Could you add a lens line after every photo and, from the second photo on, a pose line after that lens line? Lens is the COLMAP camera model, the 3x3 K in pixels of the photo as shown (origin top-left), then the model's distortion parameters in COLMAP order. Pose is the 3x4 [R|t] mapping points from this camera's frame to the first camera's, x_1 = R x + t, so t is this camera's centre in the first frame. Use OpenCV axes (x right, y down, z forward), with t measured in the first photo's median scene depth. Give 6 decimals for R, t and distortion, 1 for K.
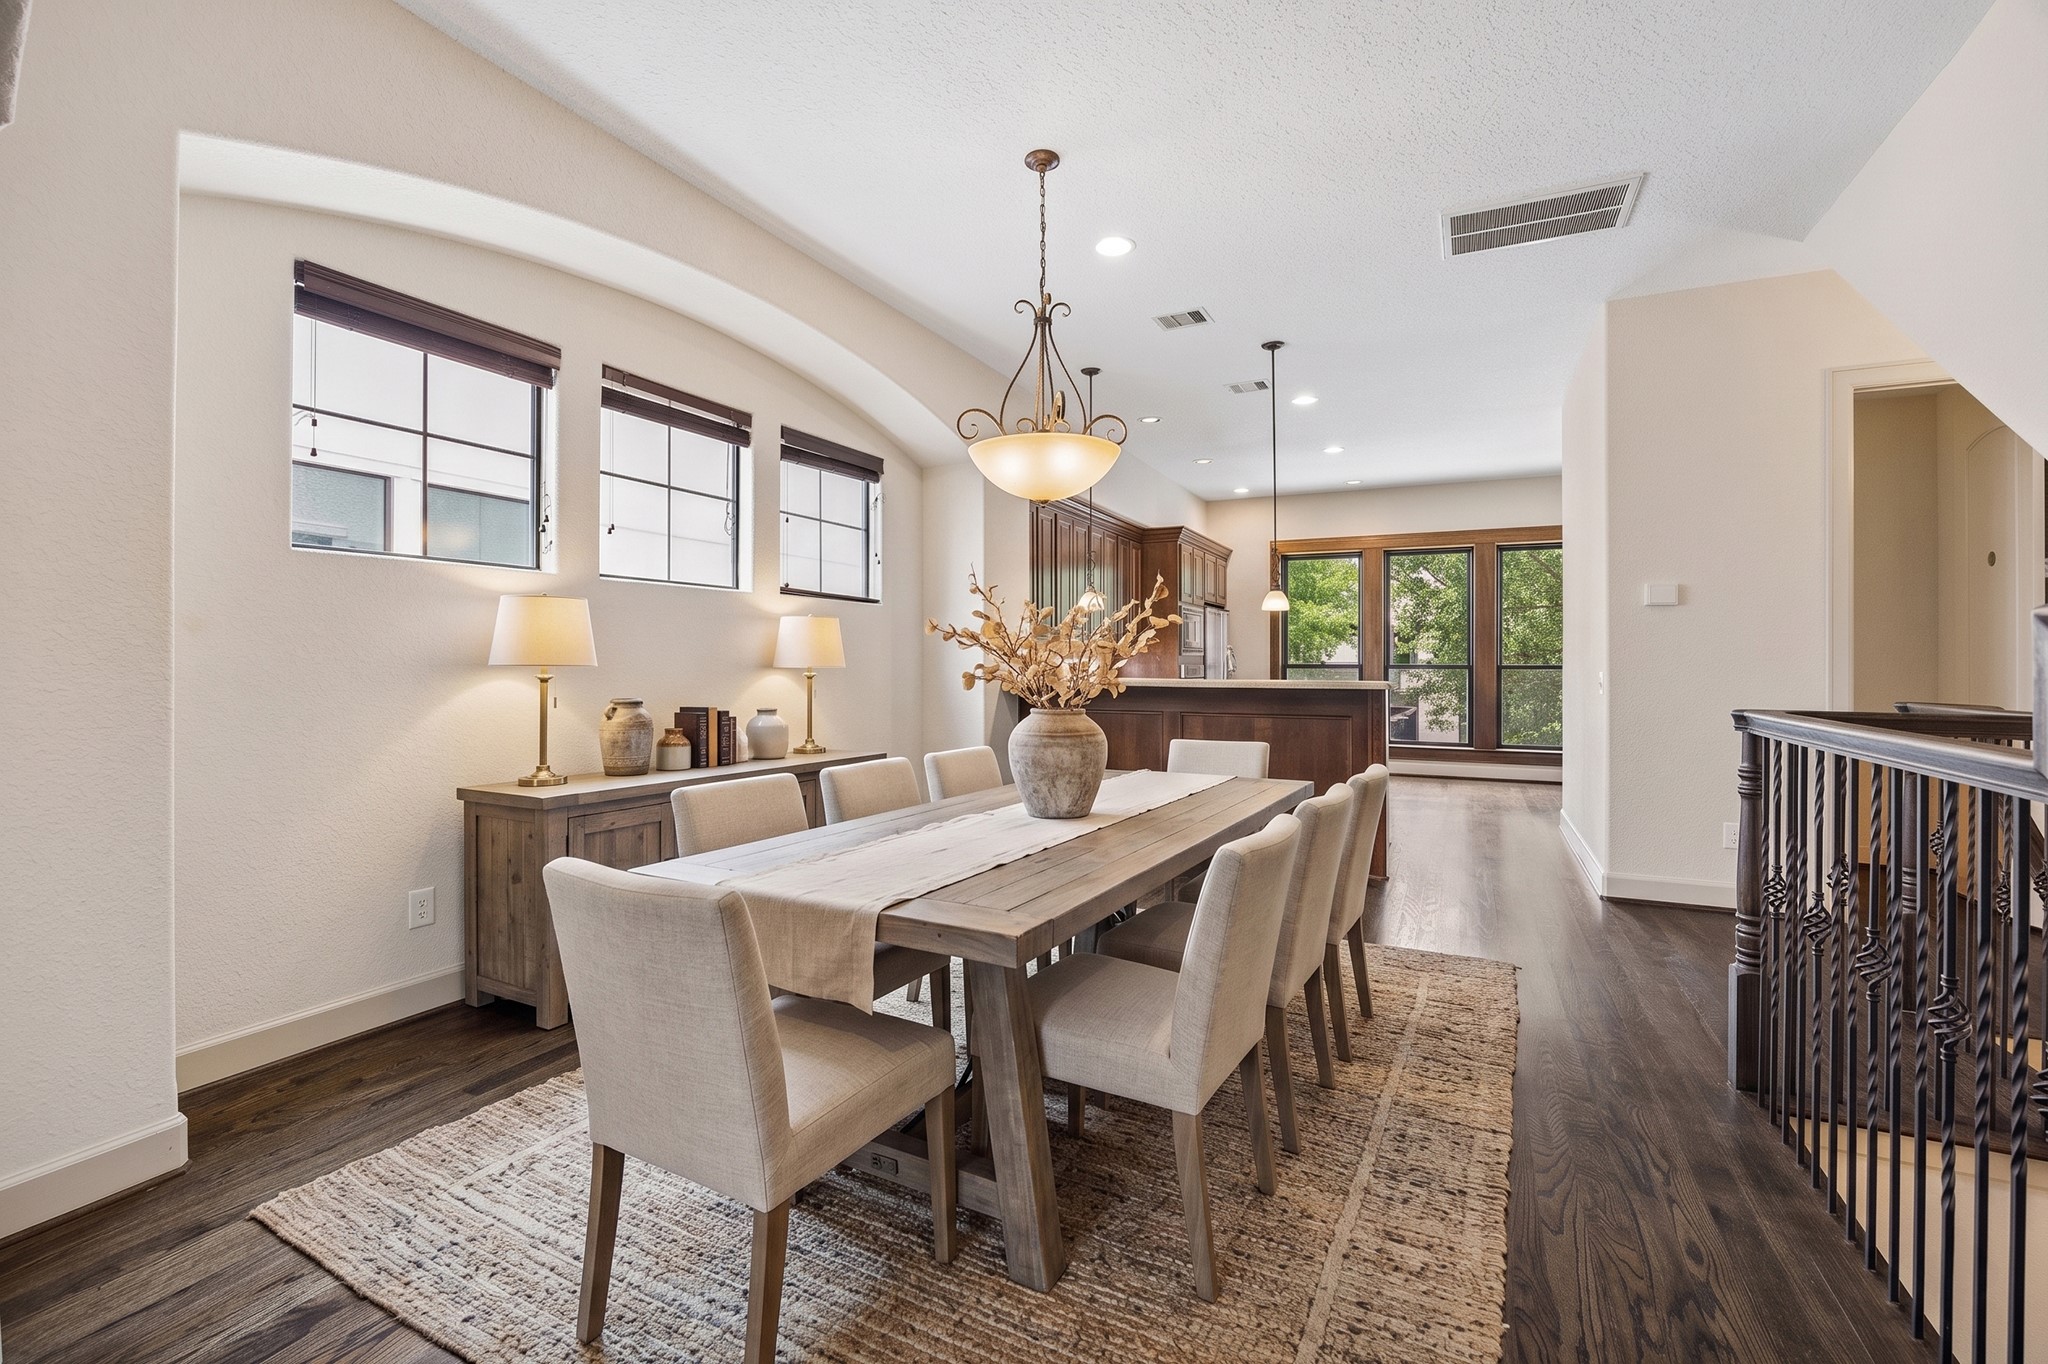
lens RADIAL K [[908.9, 0, 1023.2], [0, 908.9, 678.5], [0, 0, 1]] dist [-0.005411, -0.000206]
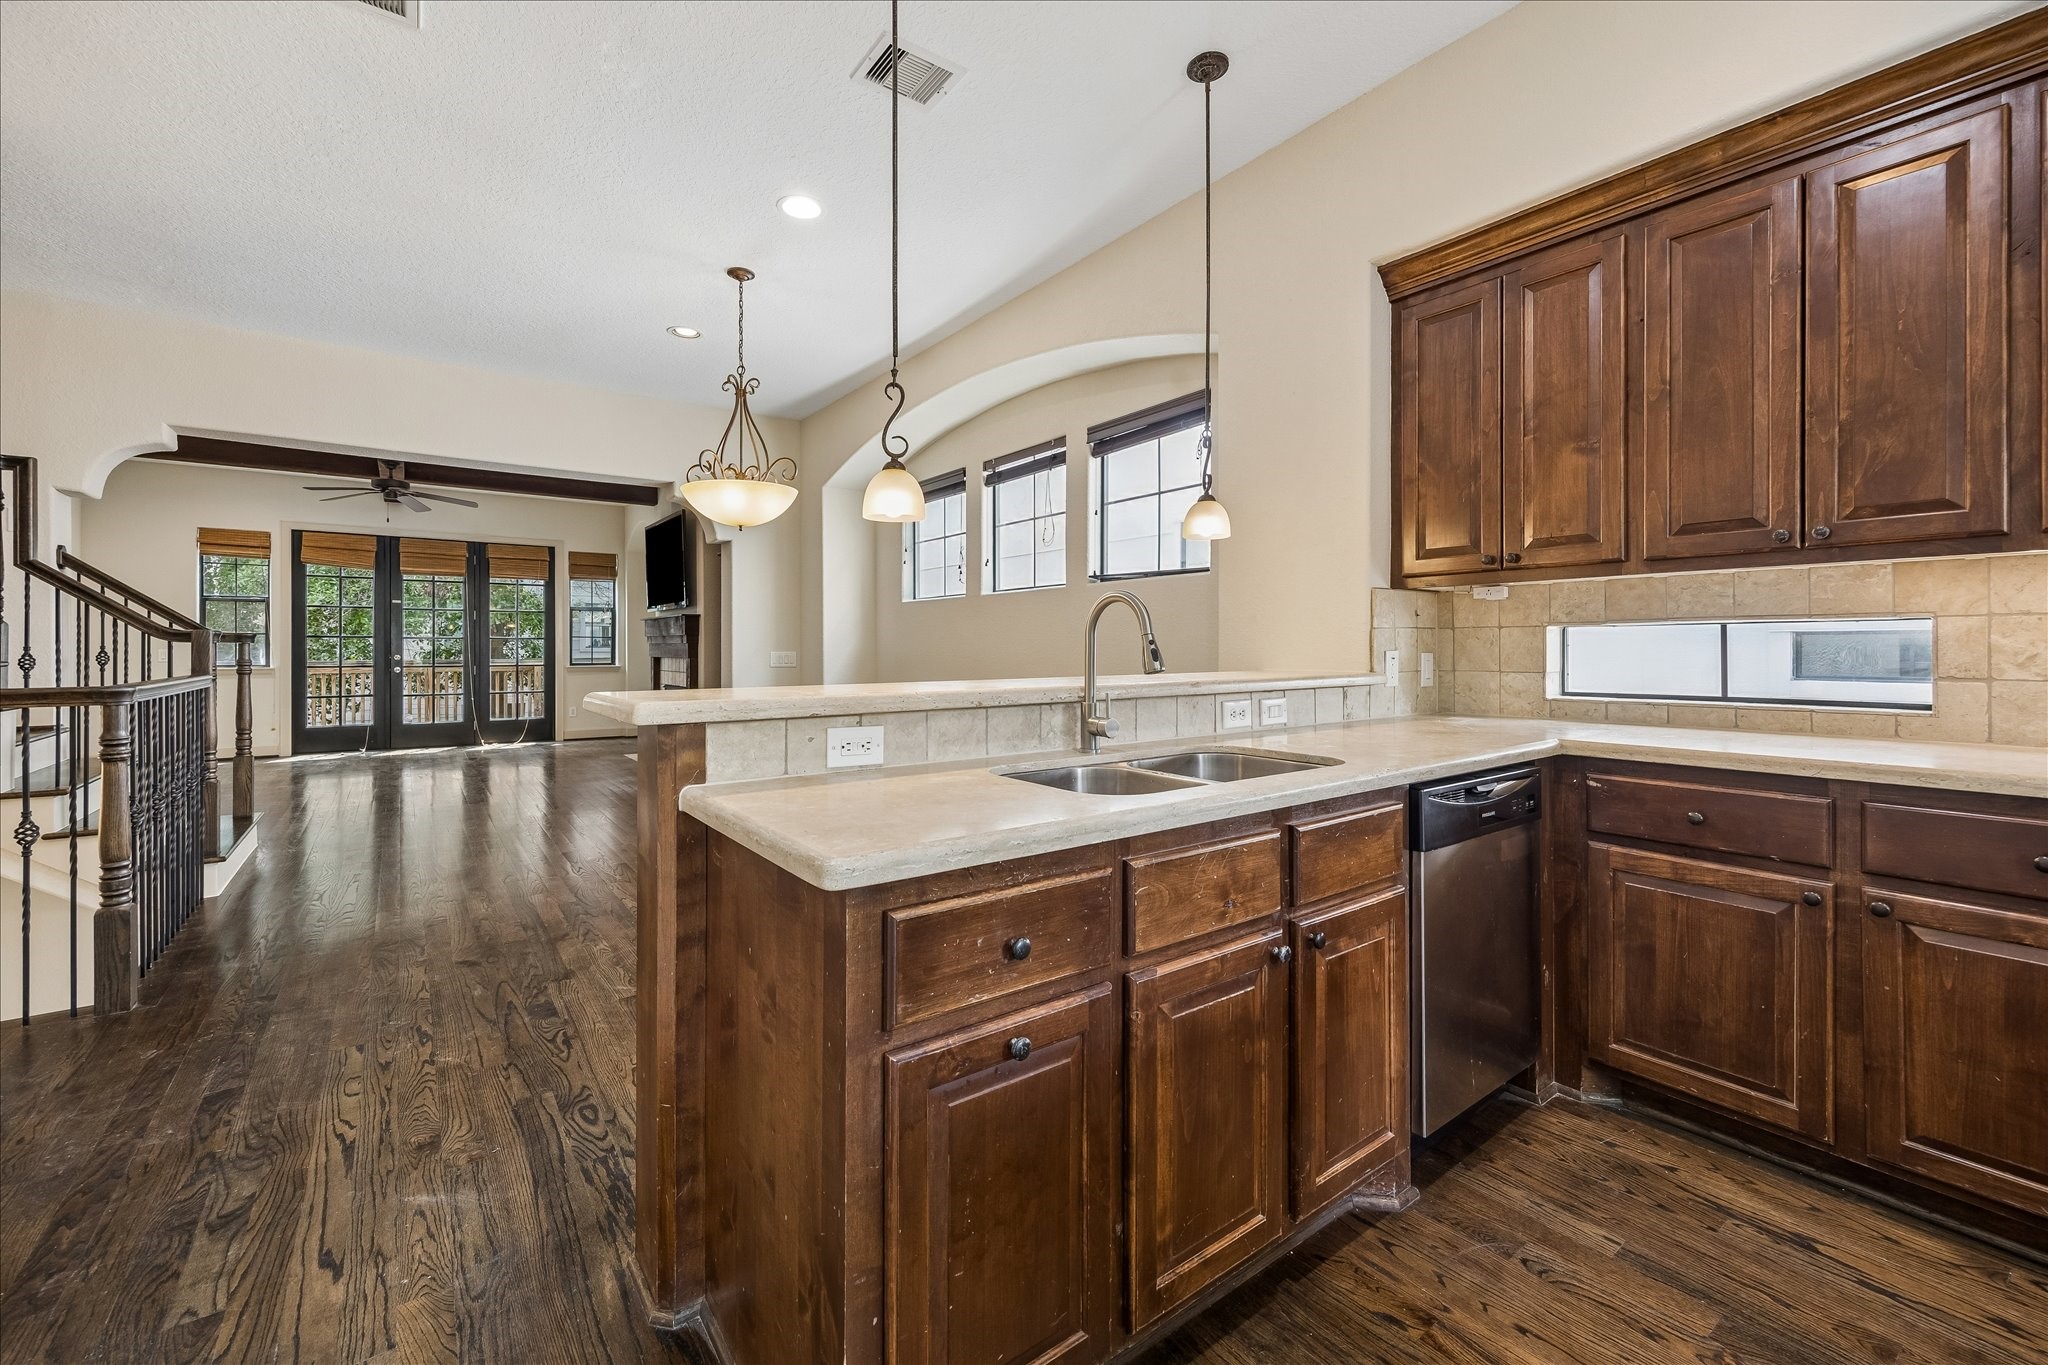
lens RADIAL K [[821.0, 0, 1004.3], [0, 821.0, 649.2], [0, 0, 1]] dist [0.003715, 0.000170]
pose [[-0.453680, 0.012718, -0.891074, 0.545635], [-0.003250, 0.999868, 0.015925, -0.027886], [0.891159, 0.010121, -0.453579, 1.145592]]
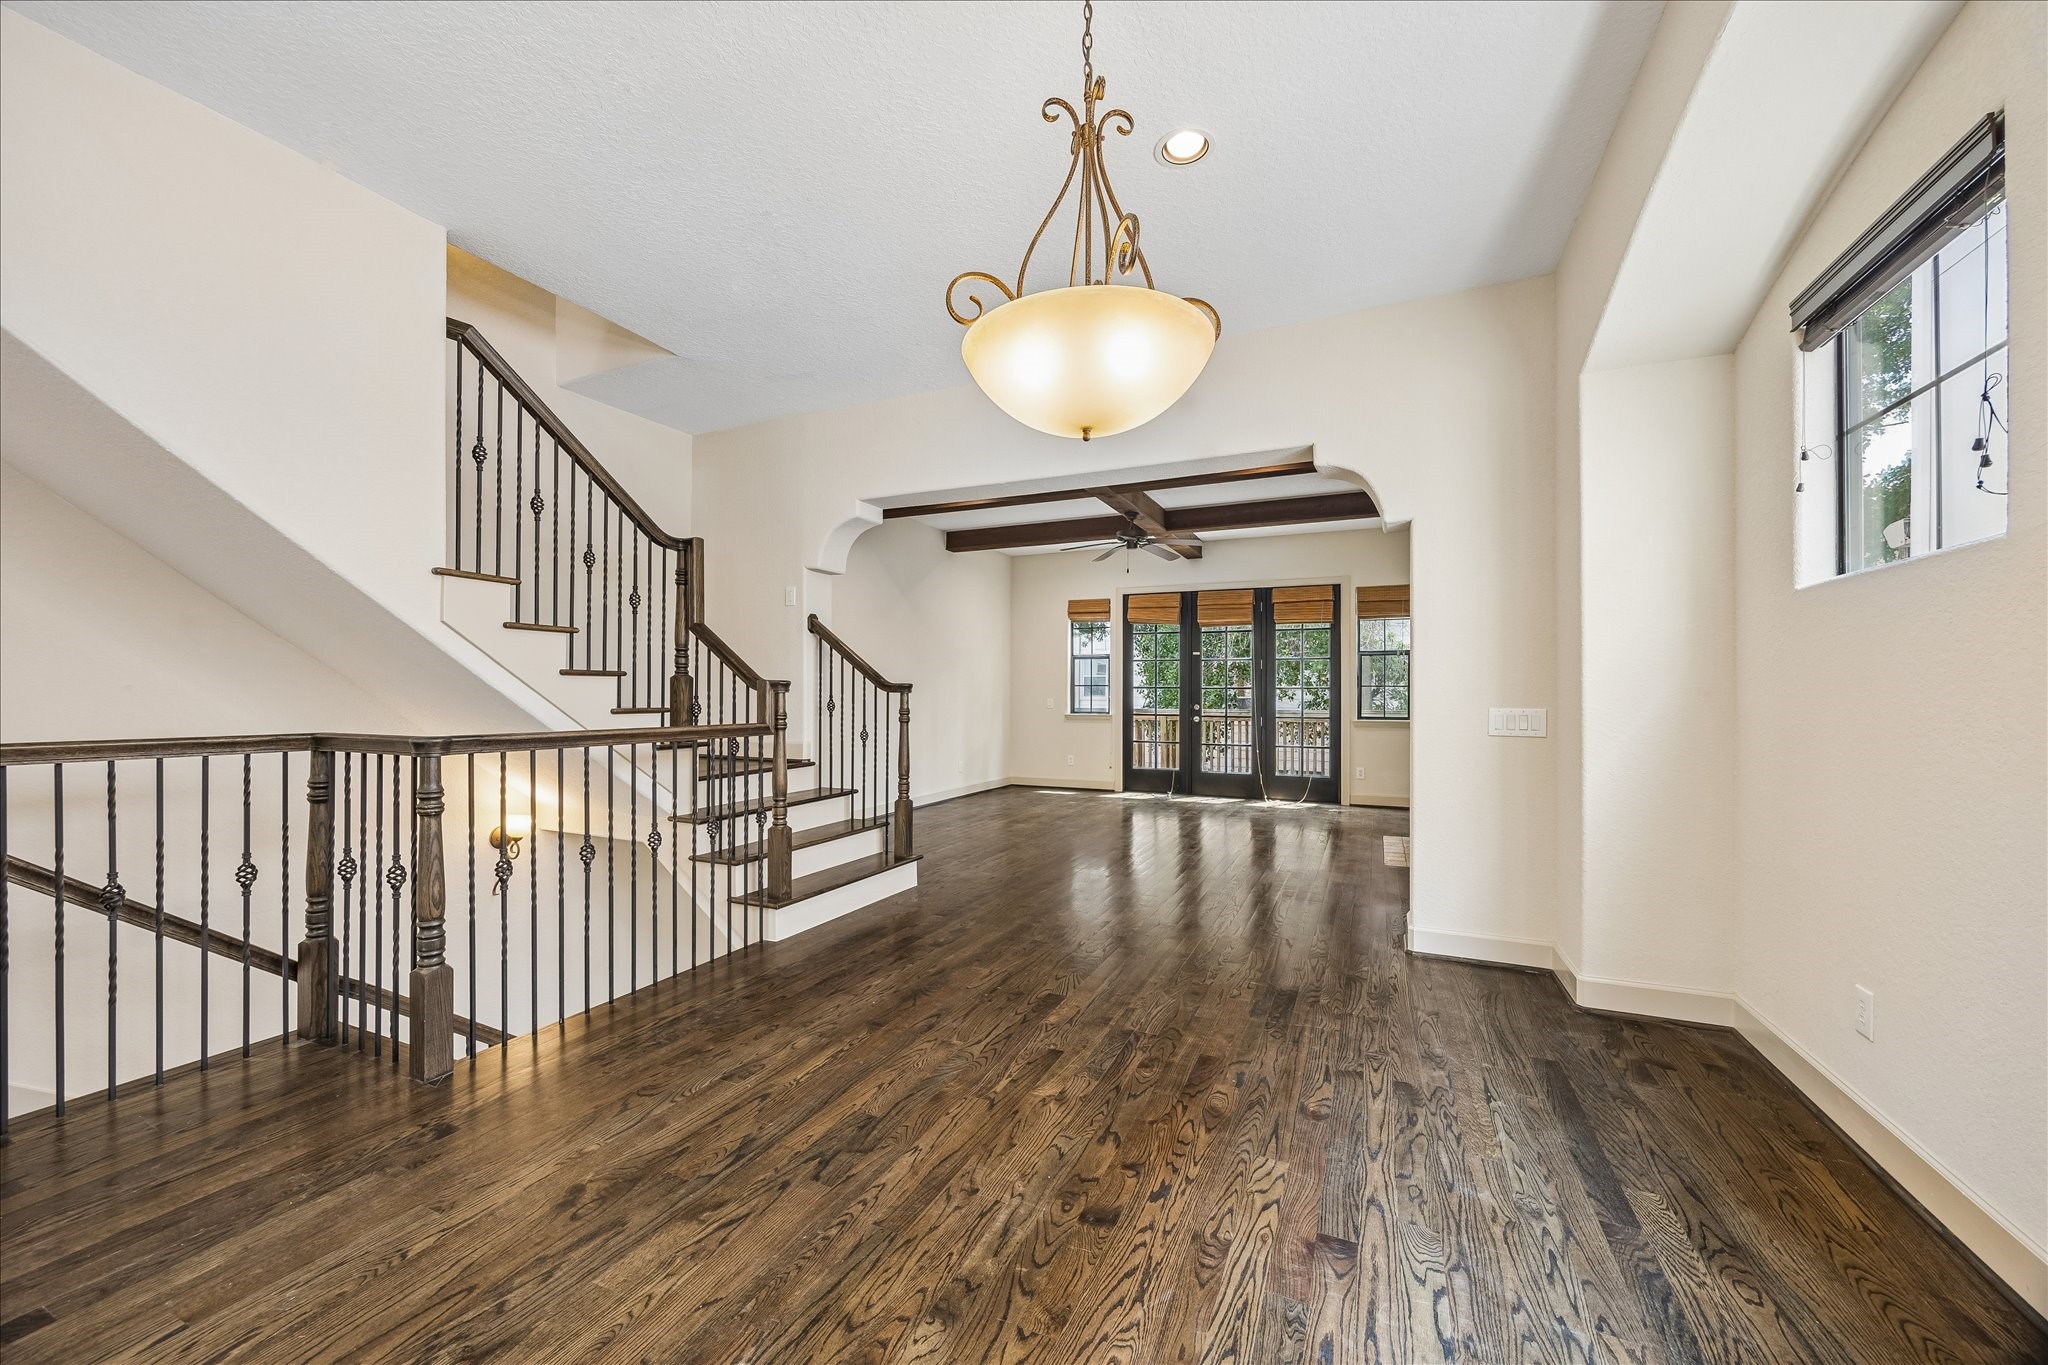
lens RADIAL K [[784.4, 0, 1019.5], [0, 784.4, 685.2], [0, 0, 1]] dist [-0.001251, 0.000001]
pose [[-0.999122, 0.006620, -0.041357, 0.054773], [0.006805, 0.999967, -0.004332, -0.021928], [0.041327, -0.004610, -0.999135, 0.924356]]
